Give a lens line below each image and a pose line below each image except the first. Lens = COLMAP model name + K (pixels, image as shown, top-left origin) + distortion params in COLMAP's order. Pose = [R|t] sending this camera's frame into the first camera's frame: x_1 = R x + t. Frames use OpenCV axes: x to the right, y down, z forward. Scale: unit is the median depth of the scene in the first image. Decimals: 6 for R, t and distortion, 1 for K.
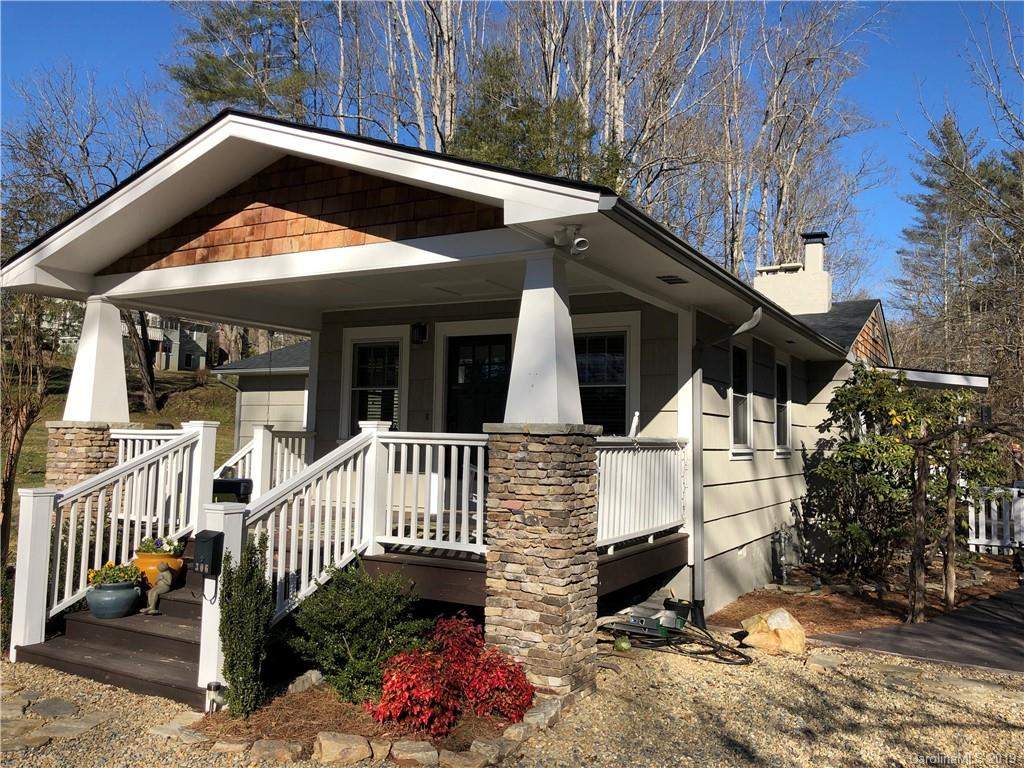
lens RADIAL K [[842.4, 0, 508.3], [0, 842.4, 376.5], [0, 0, 1]] dist [0.058657, -0.070087]
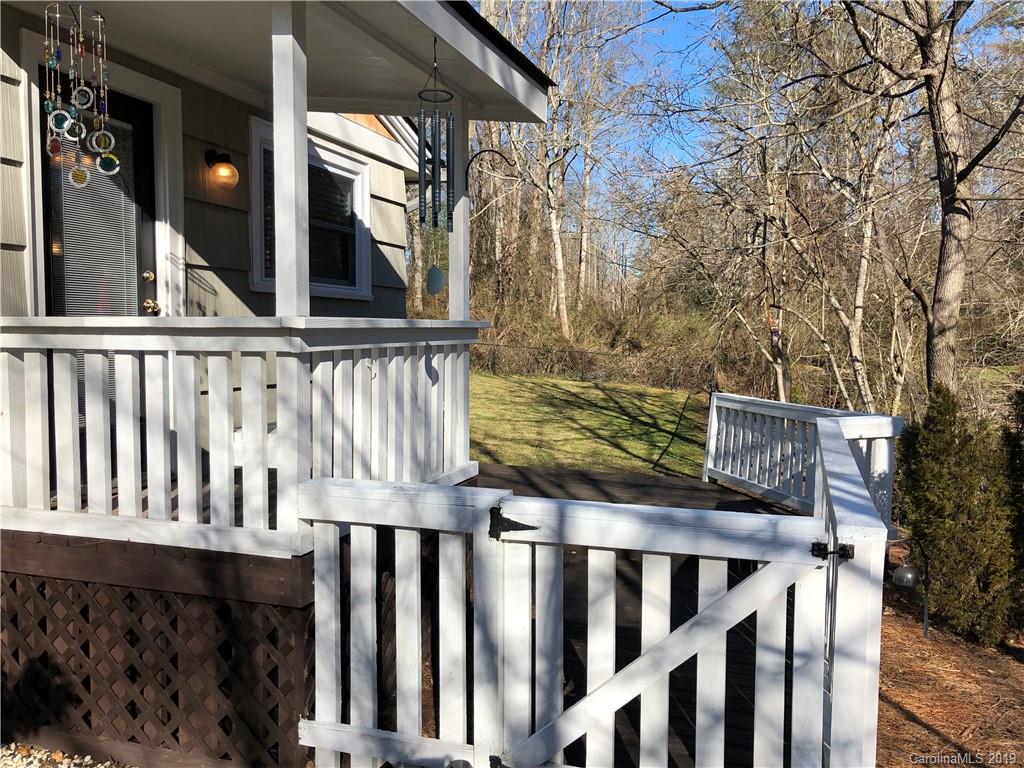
lens RADIAL K [[842.4, 0, 541.9], [0, 842.4, 366.8], [0, 0, 1]] dist [0.058657, -0.070087]
pose [[0.979077, -0.021686, 0.202330, 0.745078], [-0.002485, 0.992957, 0.118450, 0.101991], [-0.203474, -0.116474, 0.972128, 1.060333]]
